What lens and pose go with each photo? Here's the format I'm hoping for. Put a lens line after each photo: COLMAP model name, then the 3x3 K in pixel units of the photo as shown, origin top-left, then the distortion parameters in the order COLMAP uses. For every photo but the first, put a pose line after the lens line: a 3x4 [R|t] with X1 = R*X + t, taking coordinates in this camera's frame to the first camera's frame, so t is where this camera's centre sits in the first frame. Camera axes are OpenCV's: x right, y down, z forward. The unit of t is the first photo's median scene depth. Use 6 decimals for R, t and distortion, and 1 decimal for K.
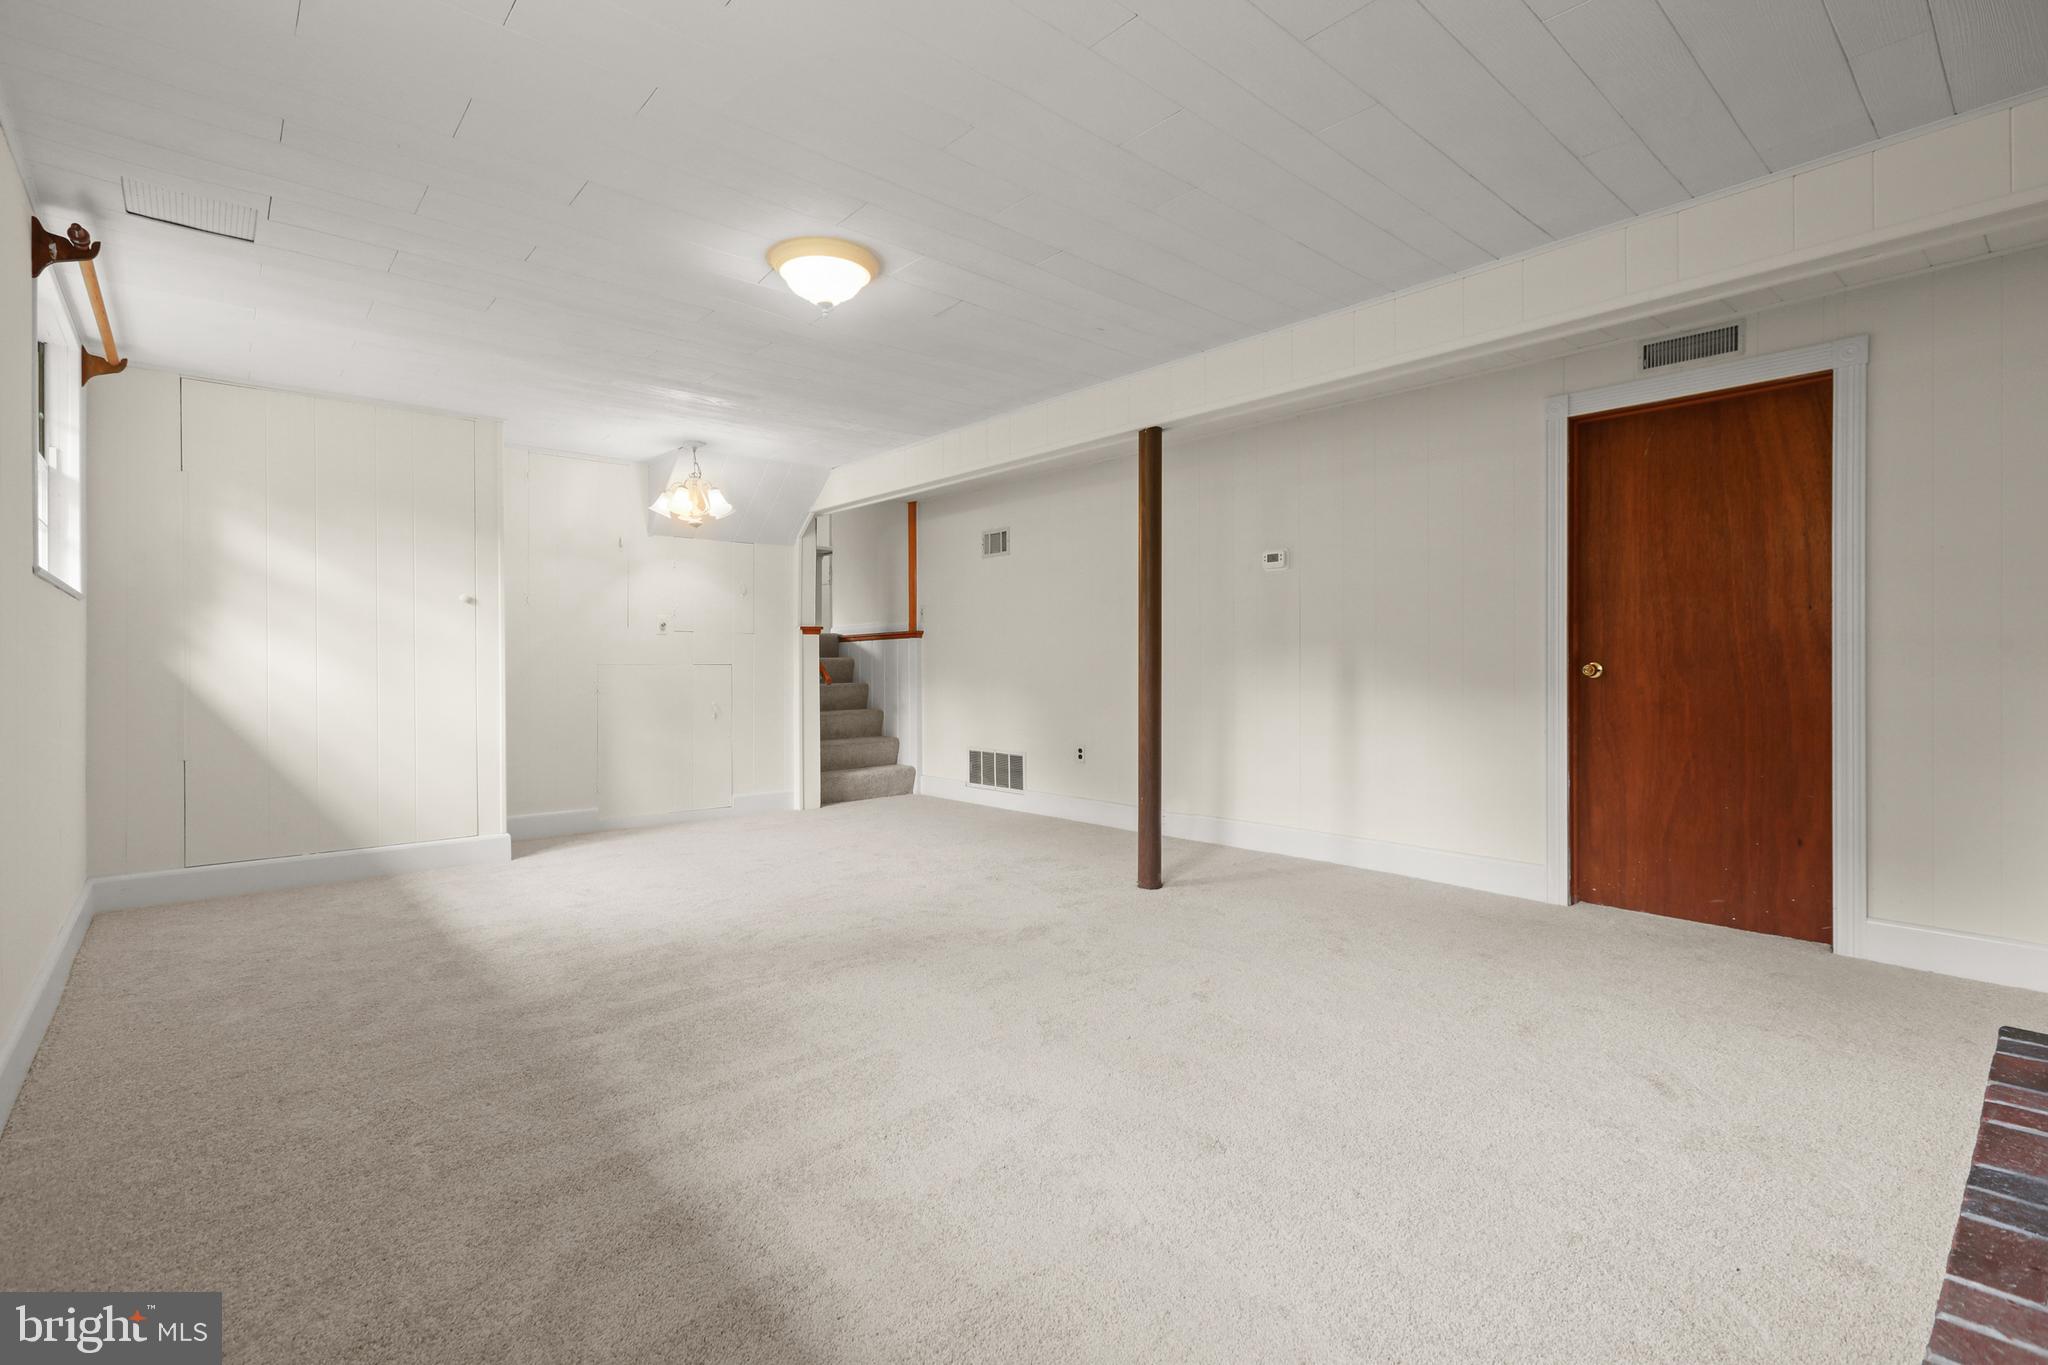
lens RADIAL K [[934.3, 0, 1020.5], [0, 934.3, 674.6], [0, 0, 1]] dist [0.001136, 0.000241]
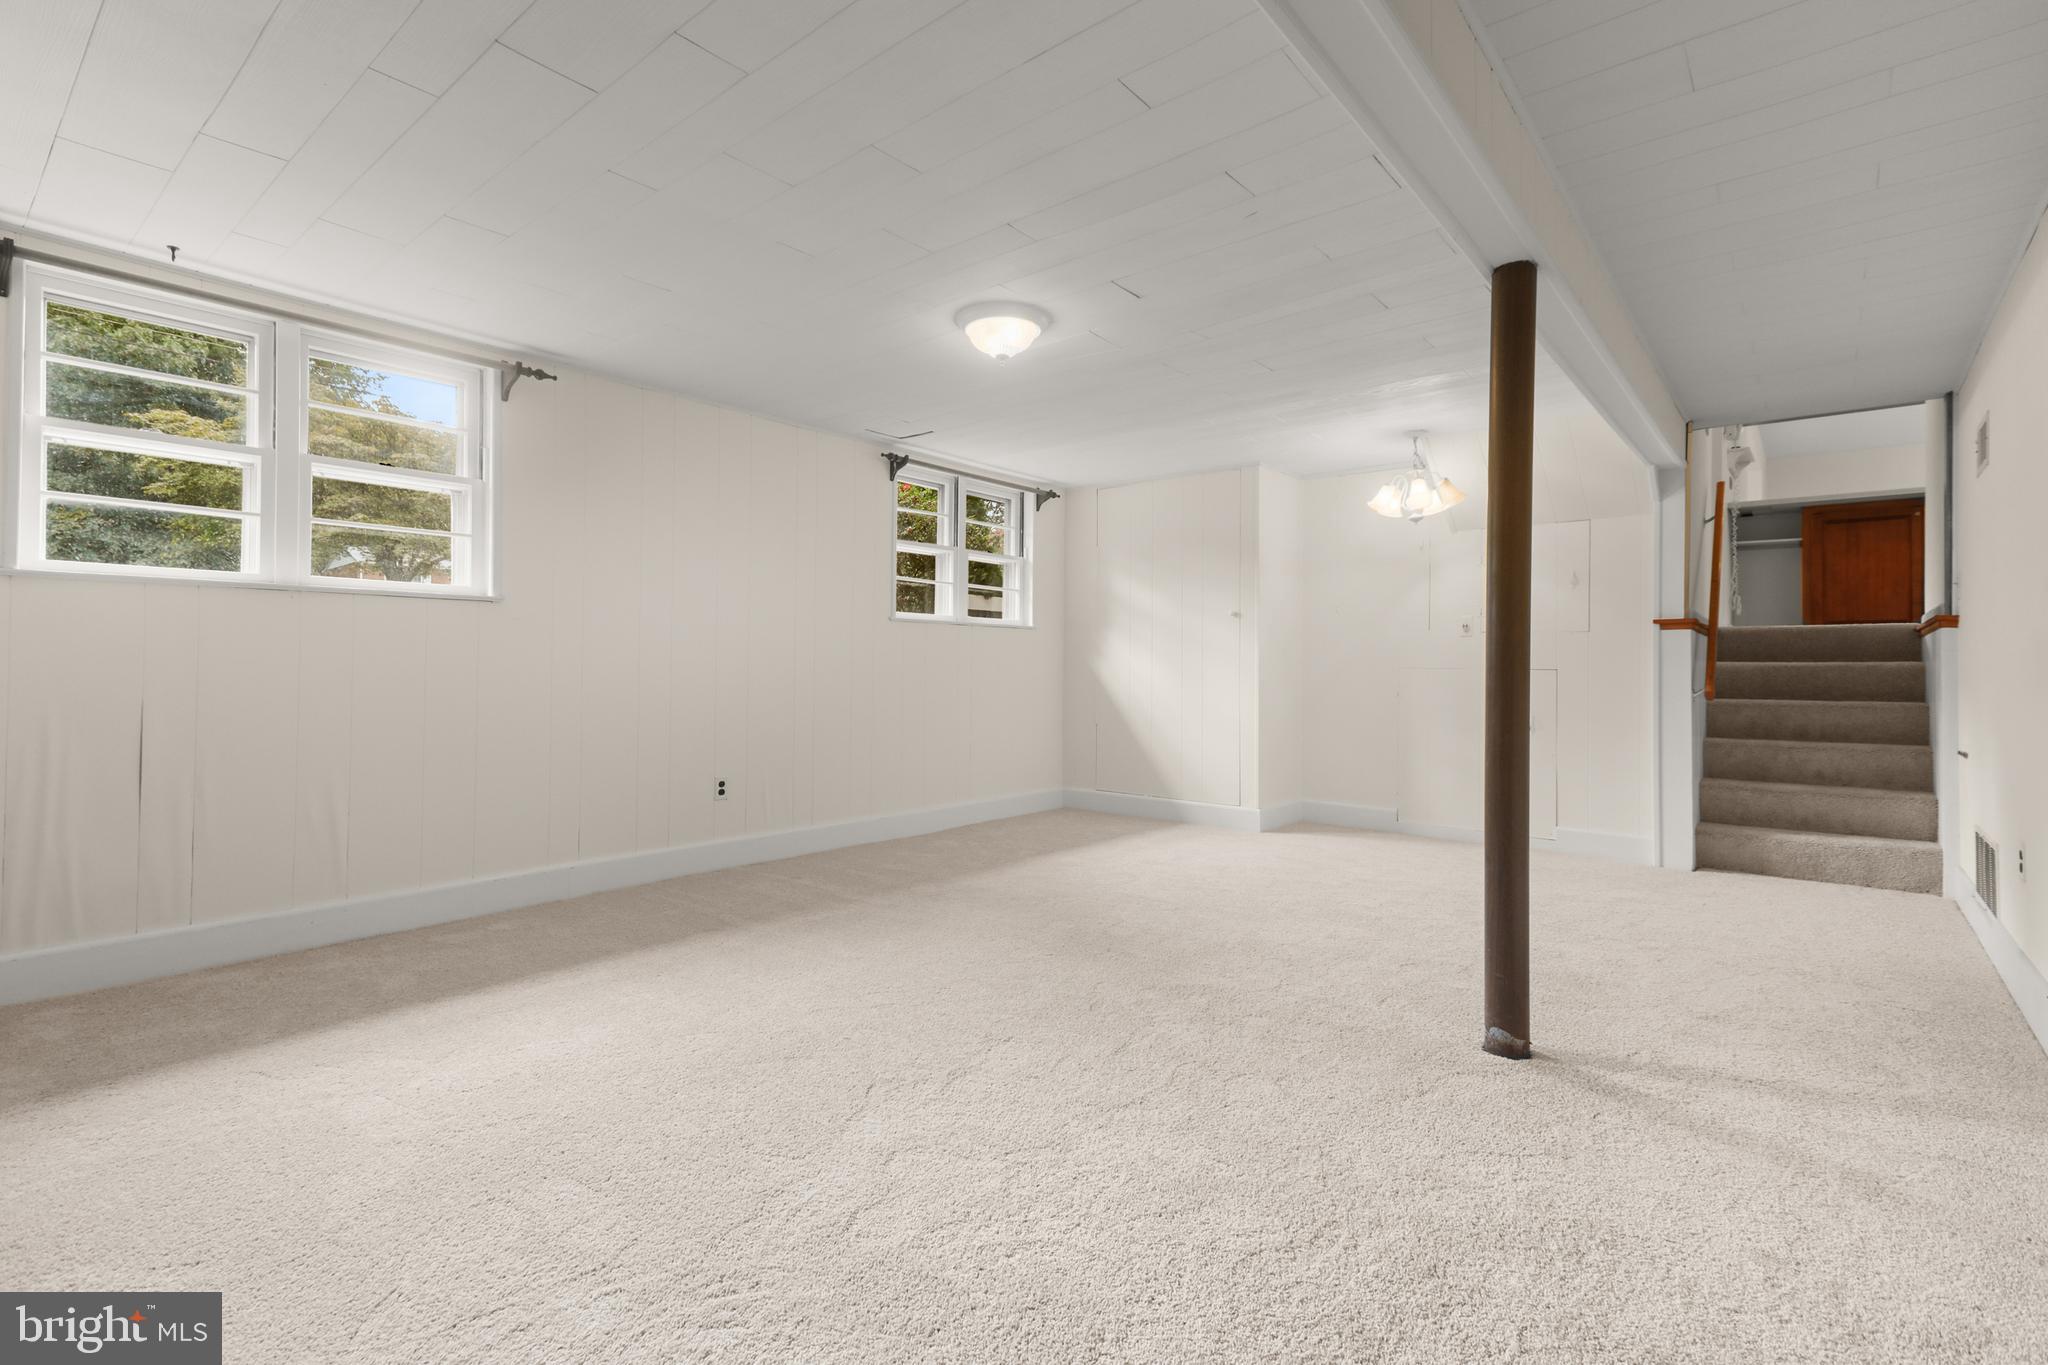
lens RADIAL K [[934.3, 0, 1020.5], [0, 934.3, 674.6], [0, 0, 1]] dist [0.001136, 0.000241]
pose [[0.135275, 0.013617, -0.990715, 0.427063], [-0.018308, 0.999769, 0.011241, -0.006295], [0.990639, 0.016617, 0.135493, 0.396884]]
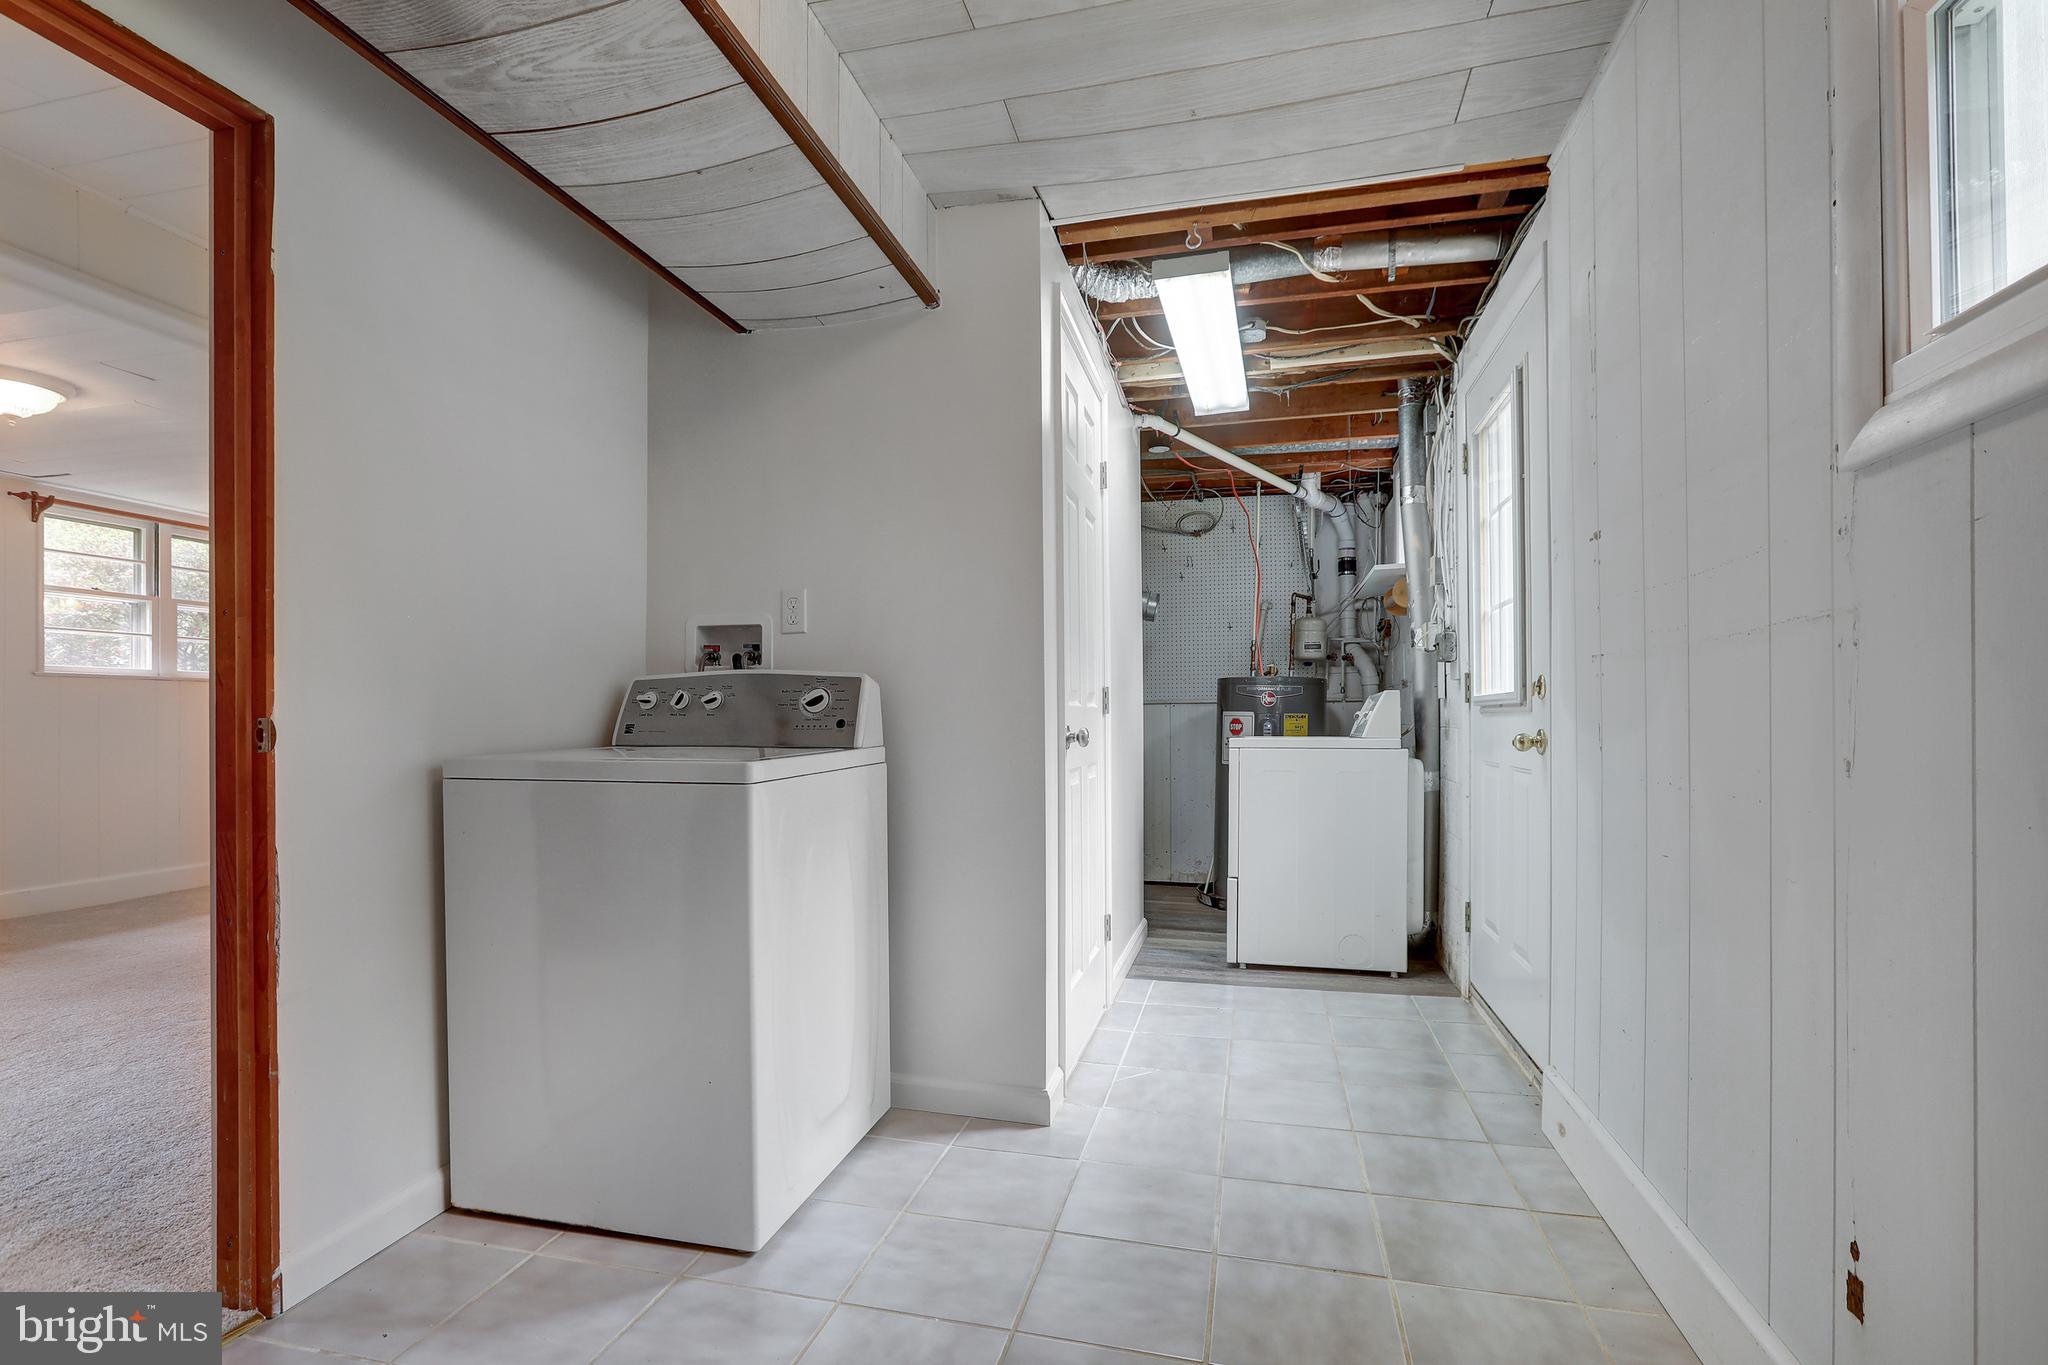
lens RADIAL K [[925.0, 0, 1023.5], [0, 925.0, 721.1], [0, 0, 1]] dist [-0.000365, -0.000091]
pose [[0.566489, 0.000704, -0.824069, 0.672964], [-0.002831, 0.999995, -0.001092, -0.006880], [0.824064, 0.002952, 0.566489, 0.644360]]
